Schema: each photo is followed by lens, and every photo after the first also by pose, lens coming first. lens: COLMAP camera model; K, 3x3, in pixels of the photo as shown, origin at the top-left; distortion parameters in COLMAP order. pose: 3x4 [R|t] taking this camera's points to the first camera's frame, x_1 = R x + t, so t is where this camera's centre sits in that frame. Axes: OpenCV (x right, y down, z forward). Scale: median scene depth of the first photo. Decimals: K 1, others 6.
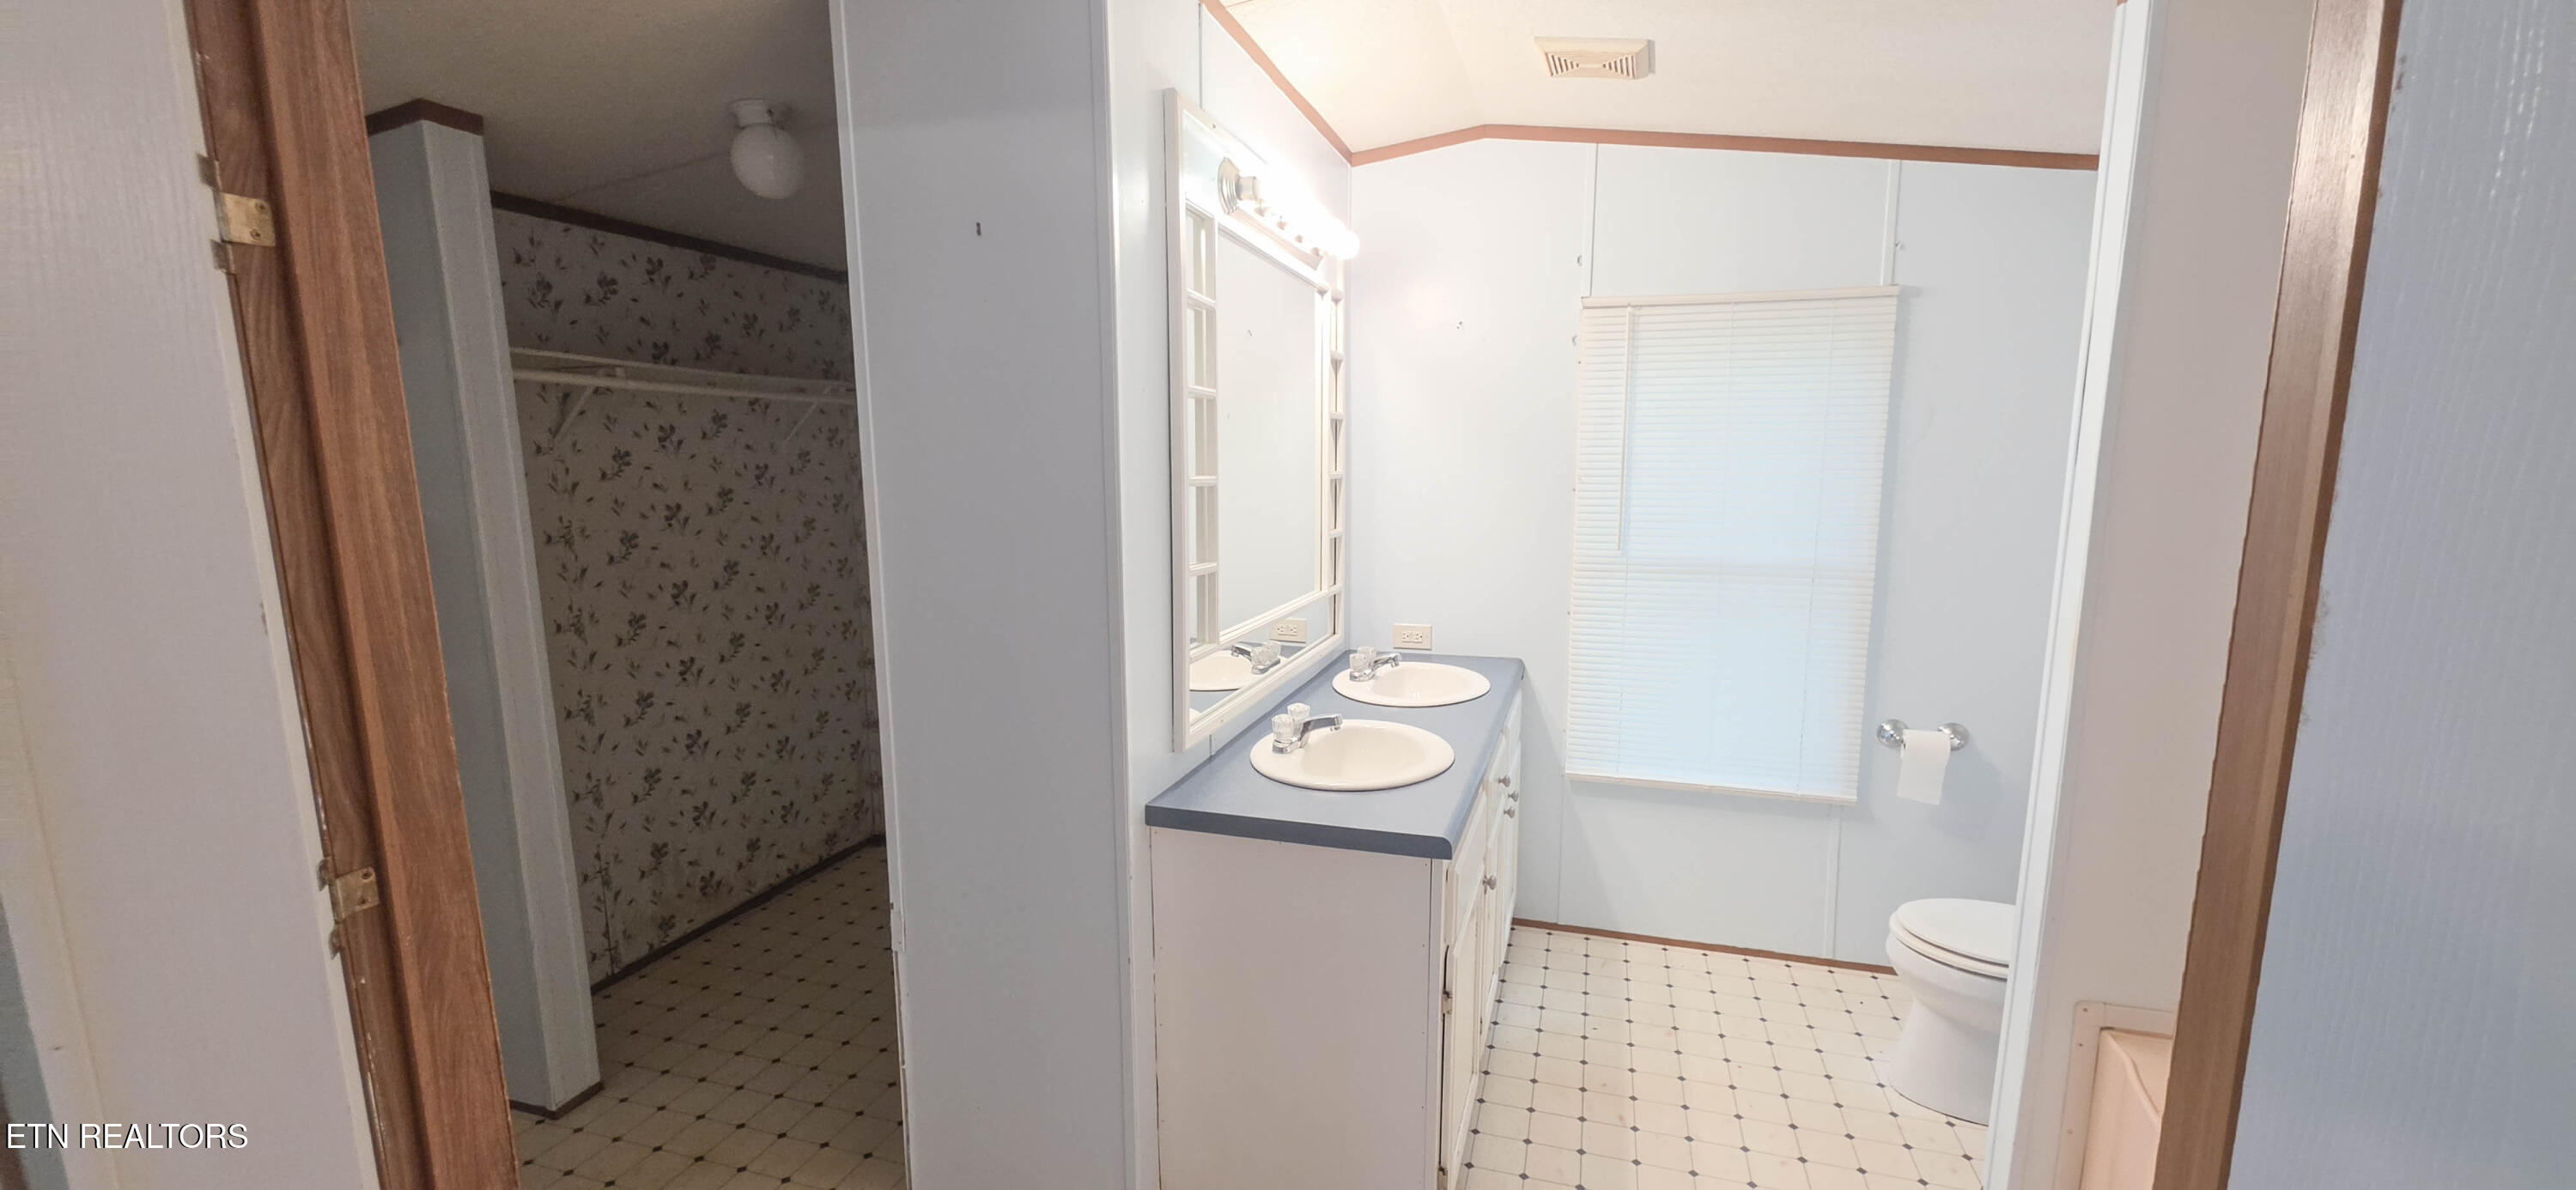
lens RADIAL K [[1018.7, 0, 1281.9], [0, 1018.7, 608.3], [0, 0, 1]] dist [0.003942, -0.006127]
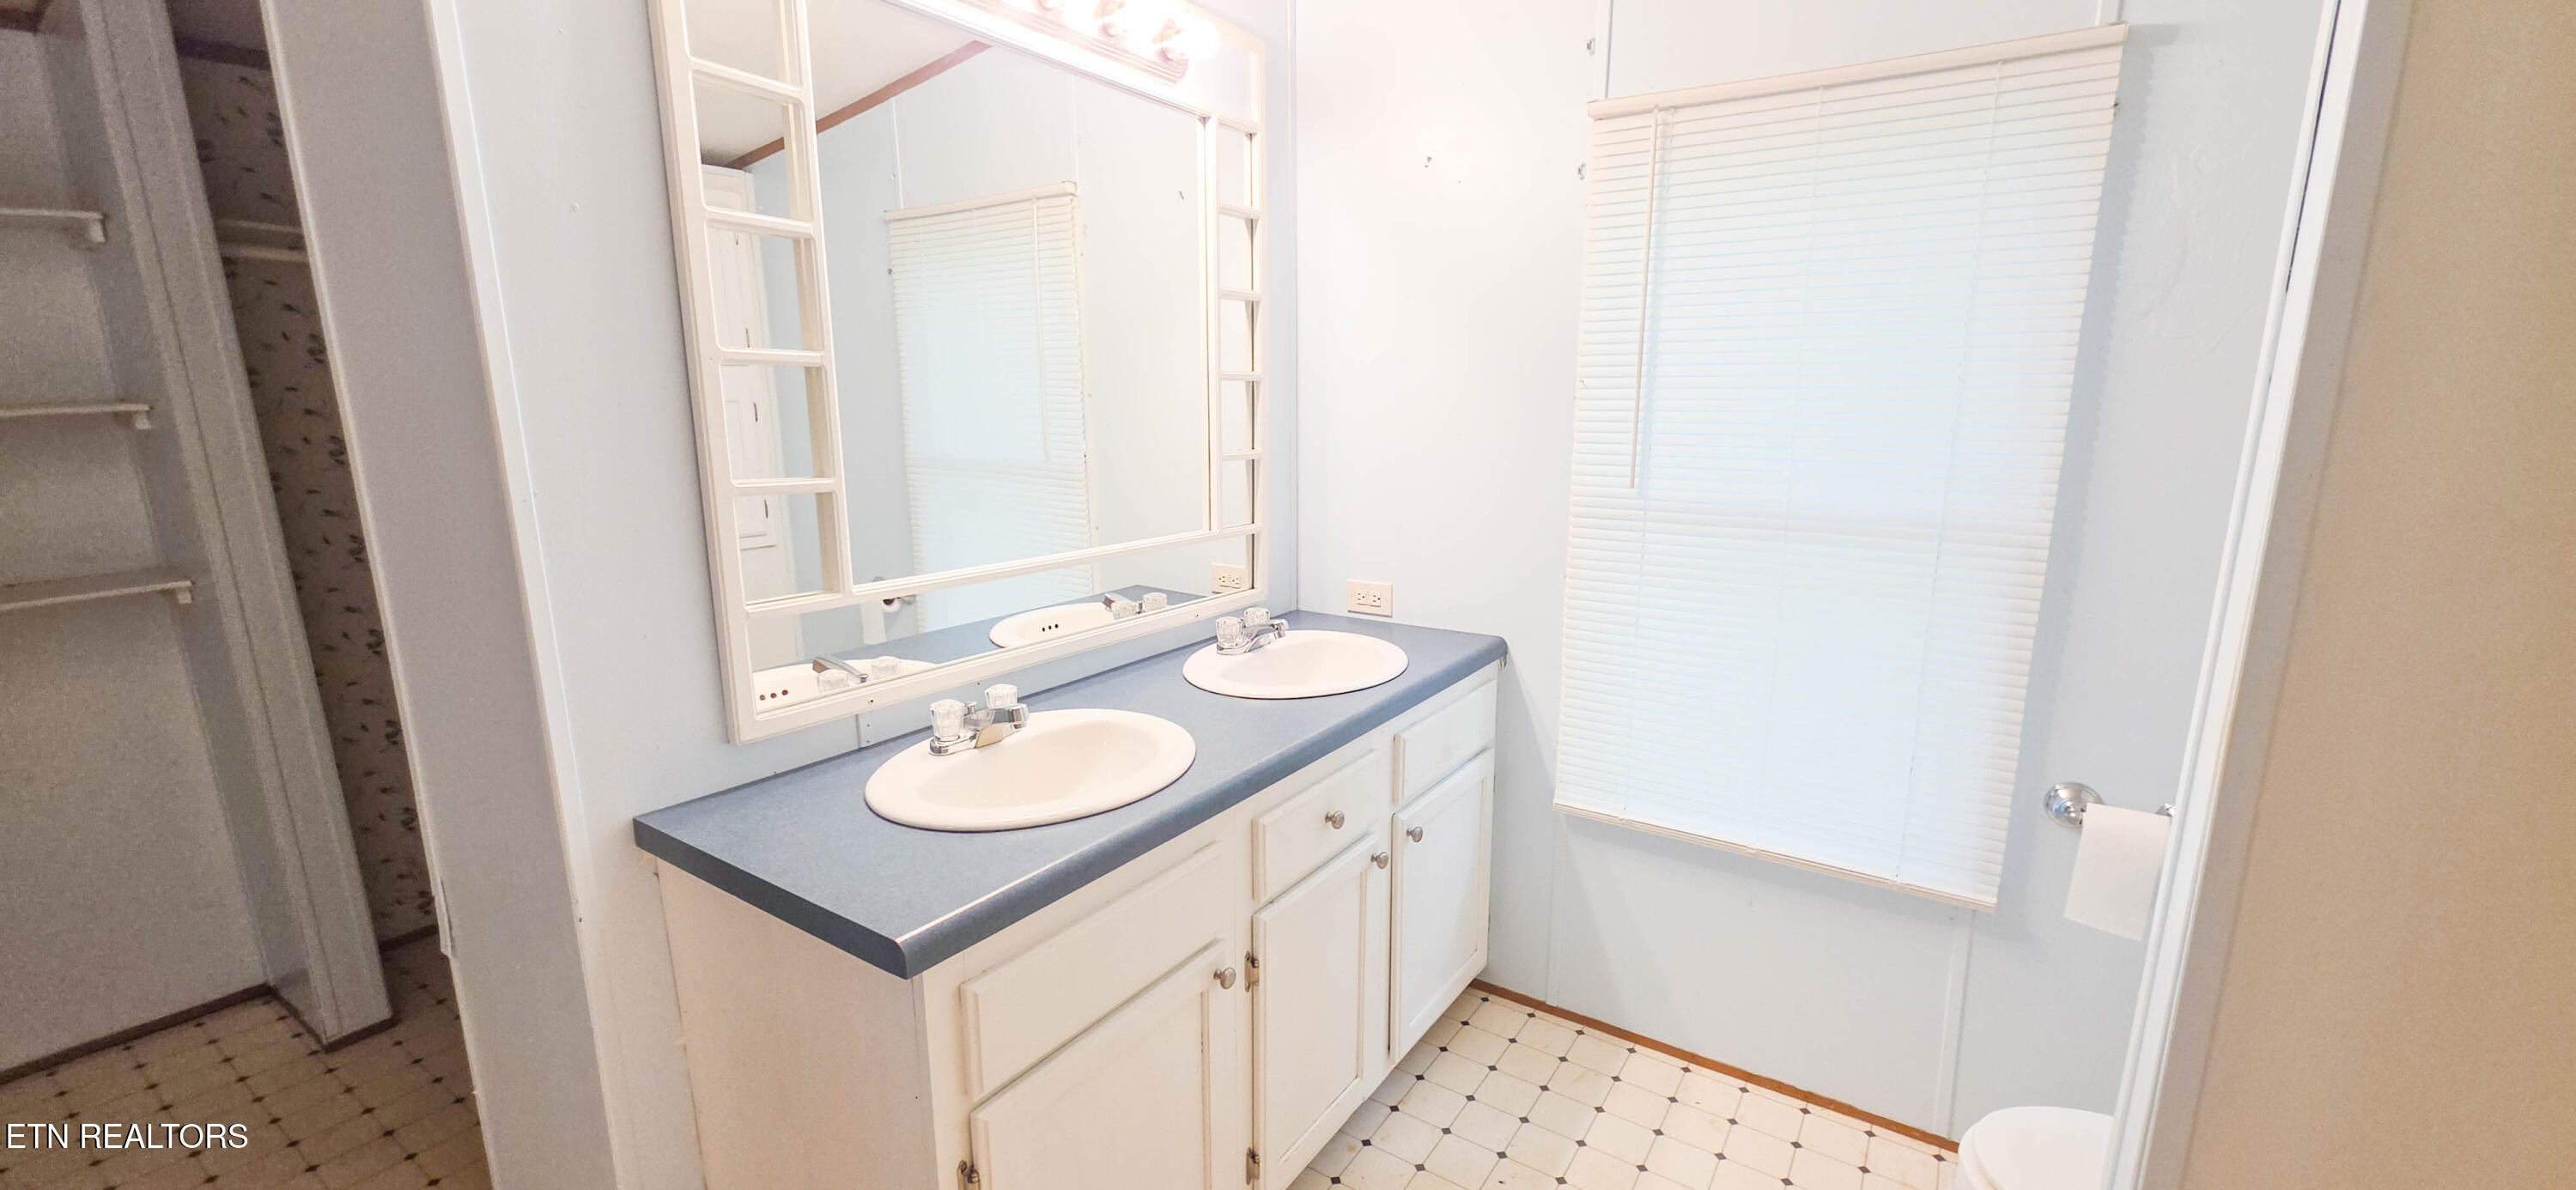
lens RADIAL K [[1018.7, 0, 1294.1], [0, 1018.7, 603.4], [0, 0, 1]] dist [0.003942, -0.006127]
pose [[0.957679, 0.060145, -0.281484, 0.319750], [-0.044476, 0.997101, 0.061735, -0.012575], [0.284381, -0.046603, 0.957578, 0.298161]]
